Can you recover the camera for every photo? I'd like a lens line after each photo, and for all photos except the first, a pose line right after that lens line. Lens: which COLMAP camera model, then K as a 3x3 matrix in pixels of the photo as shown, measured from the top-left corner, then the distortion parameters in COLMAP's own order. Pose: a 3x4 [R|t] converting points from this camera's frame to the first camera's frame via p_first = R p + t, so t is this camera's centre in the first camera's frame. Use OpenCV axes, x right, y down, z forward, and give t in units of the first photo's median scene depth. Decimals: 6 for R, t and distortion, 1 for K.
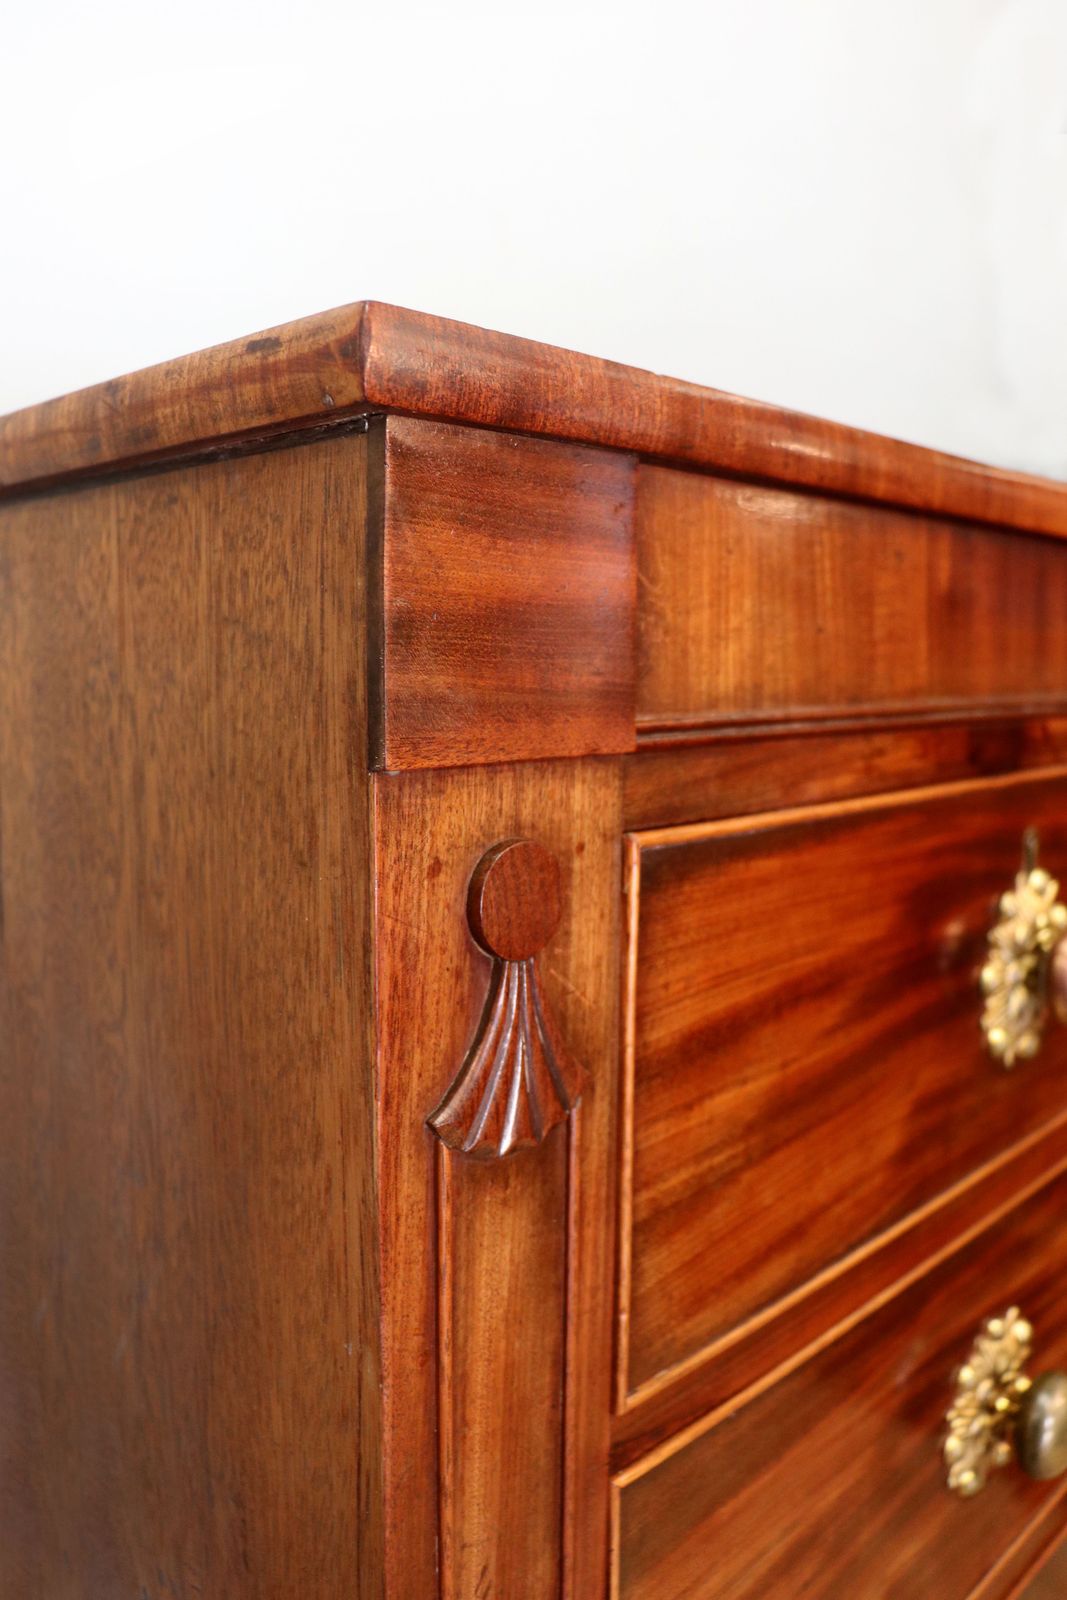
lens RADIAL K [[1354.7, 0, 504.6], [0, 1354.7, 825.7], [0, 0, 1]] dist [-0.175264, 0.055165]
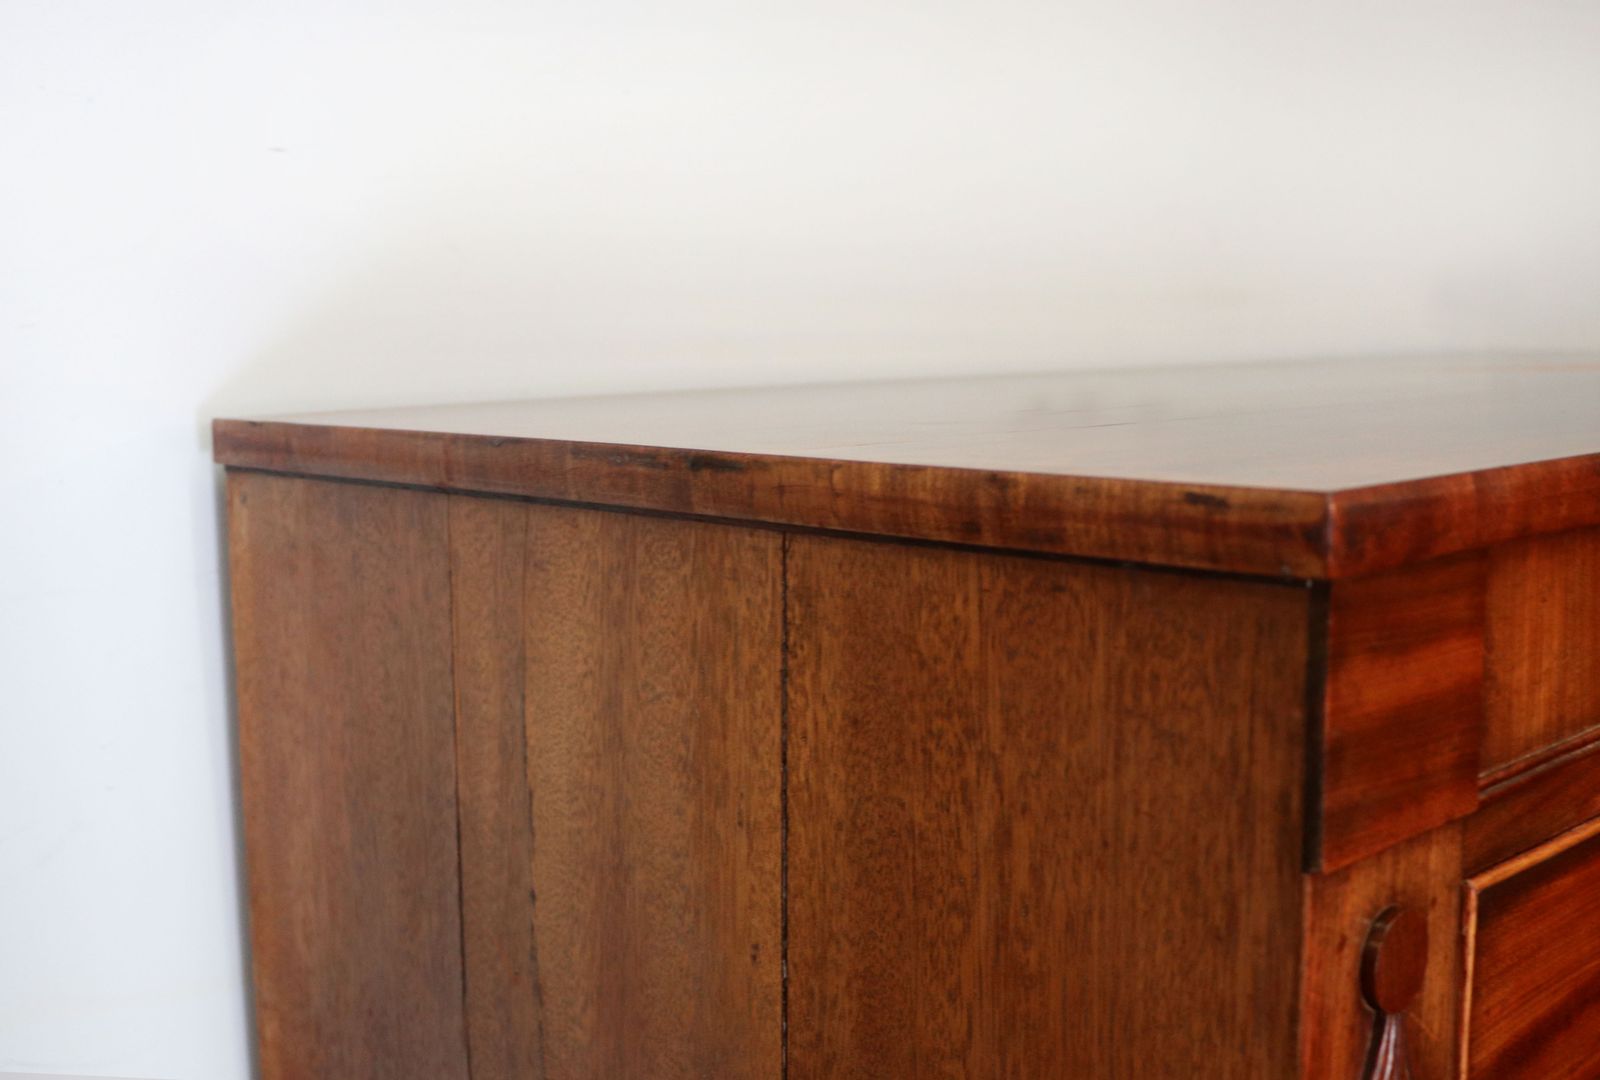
lens RADIAL K [[1968.6, 0, 748.5], [0, 1968.6, 582.3], [0, 0, 1]] dist [-0.129490, 0.000000]
pose [[0.998827, -0.015780, -0.045776, -0.428431], [0.016534, 0.999733, 0.016141, -0.280376], [0.045509, -0.016879, 0.998821, -0.599467]]
